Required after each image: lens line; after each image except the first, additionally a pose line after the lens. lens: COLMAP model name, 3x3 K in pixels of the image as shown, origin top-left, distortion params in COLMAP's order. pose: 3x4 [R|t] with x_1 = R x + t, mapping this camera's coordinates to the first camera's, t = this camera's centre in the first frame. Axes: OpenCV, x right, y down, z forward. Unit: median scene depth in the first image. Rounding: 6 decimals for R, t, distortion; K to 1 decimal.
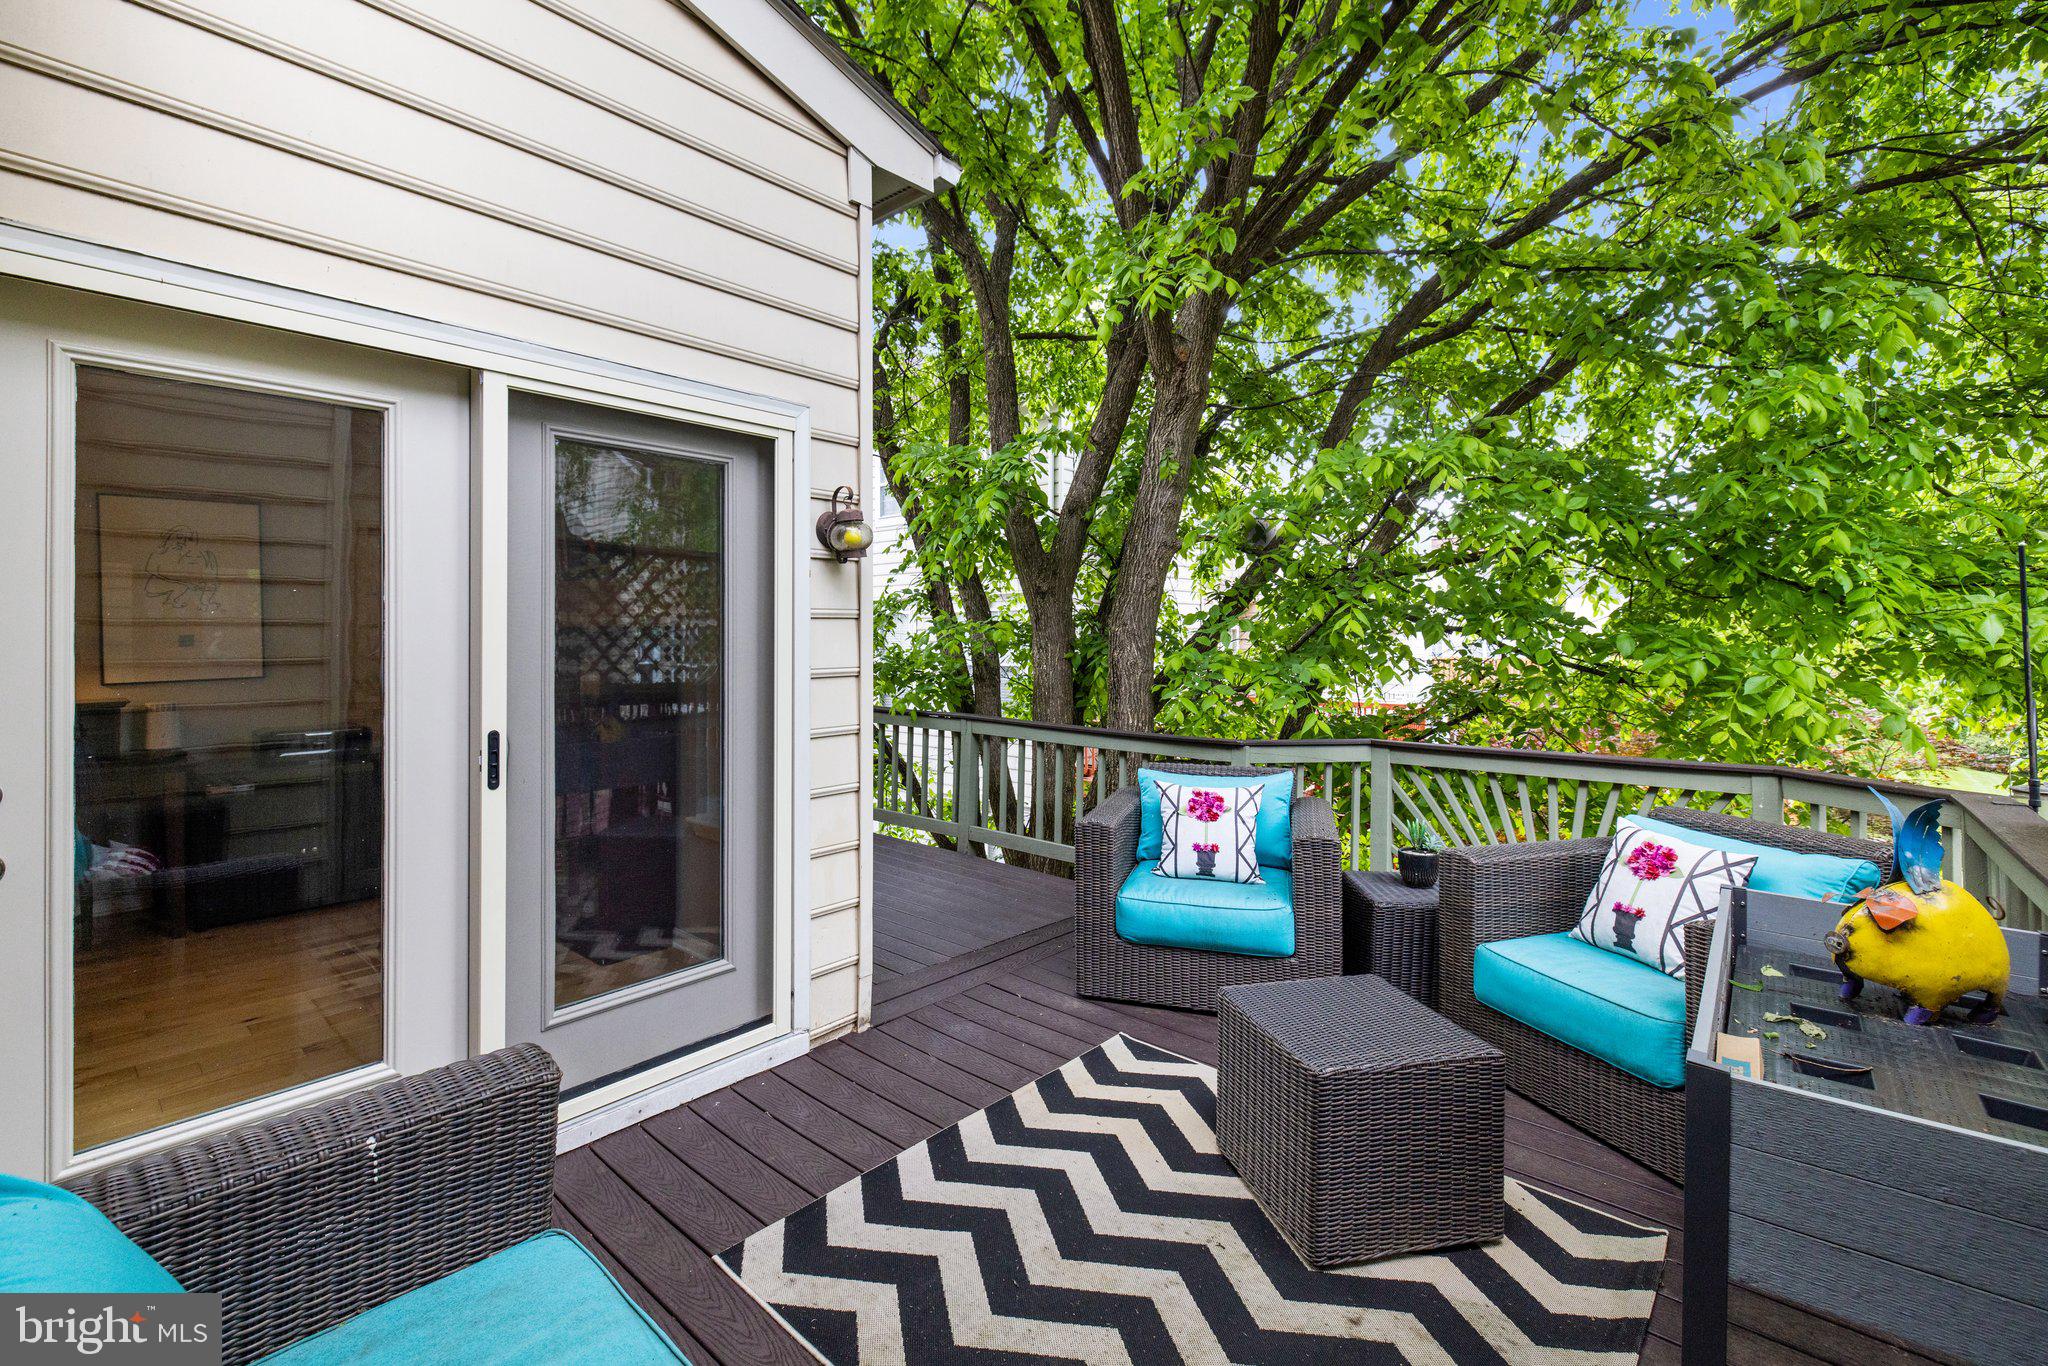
lens RADIAL K [[870.1, 0, 1014.6], [0, 870.1, 645.9], [0, 0, 1]] dist [0.002163, -0.000961]
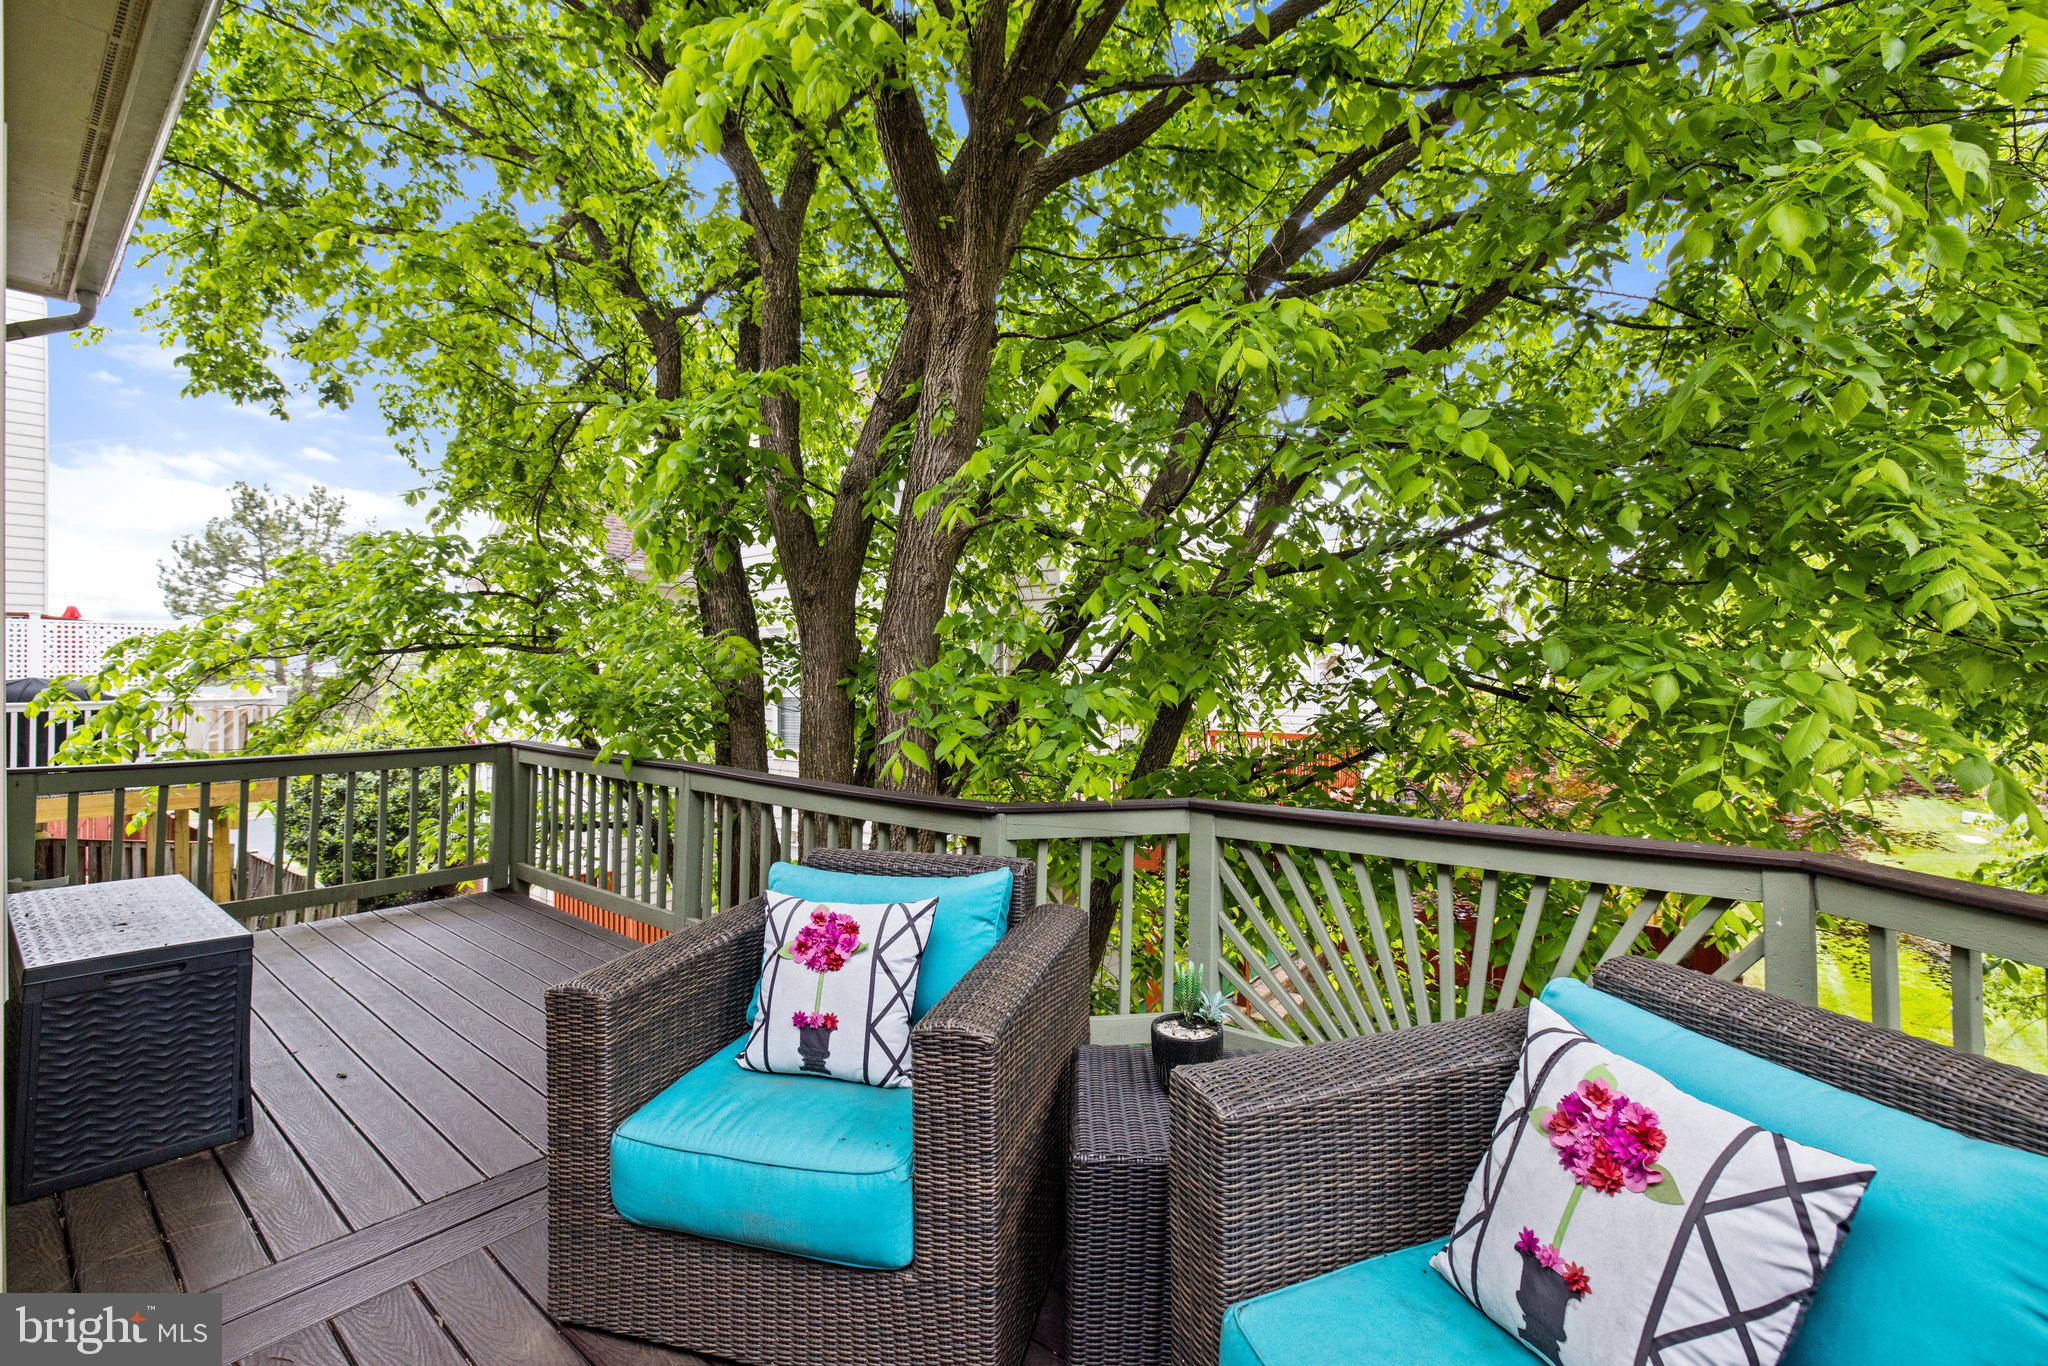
lens RADIAL K [[870.1, 0, 1022.0], [0, 870.1, 676.7], [0, 0, 1]] dist [0.002163, -0.000961]
pose [[0.998544, -0.008319, 0.053299, 0.304185], [0.008466, 0.999961, -0.002525, 0.016530], [-0.053276, 0.002972, 0.998575, 0.419841]]
